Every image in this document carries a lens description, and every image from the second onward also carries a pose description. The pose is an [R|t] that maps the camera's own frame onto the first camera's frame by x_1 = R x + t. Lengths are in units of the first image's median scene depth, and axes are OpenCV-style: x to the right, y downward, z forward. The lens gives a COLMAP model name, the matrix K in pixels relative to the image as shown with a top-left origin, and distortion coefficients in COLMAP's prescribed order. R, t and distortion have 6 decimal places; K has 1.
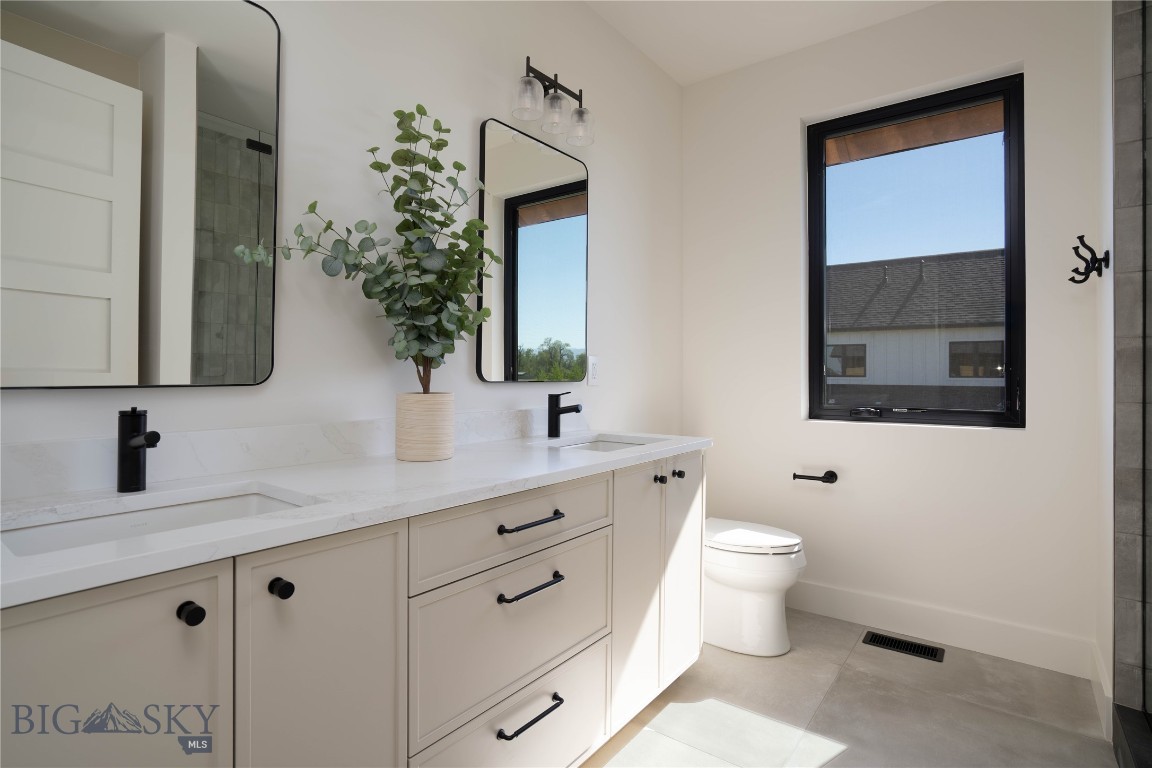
lens RADIAL K [[622.8, 0, 571.4], [0, 622.8, 381.3], [0, 0, 1]] dist [0.003029, 0.000015]
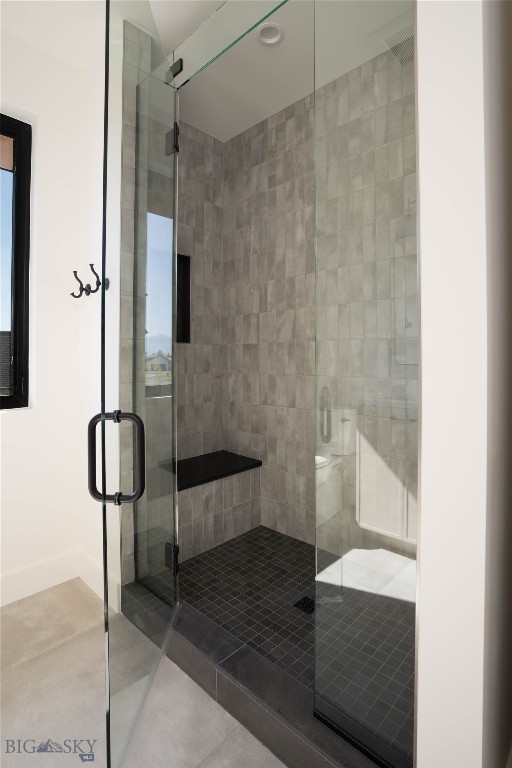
lens RADIAL K [[358.7, 0, 255.2], [0, 358.7, 378.7], [0, 0, 1]] dist [-0.028435, 0.006528]
pose [[0.073682, -0.006091, 0.997263, 0.048585], [0.010827, 0.999927, 0.005308, 0.019564], [-0.997223, 0.010407, 0.073742, 0.535128]]
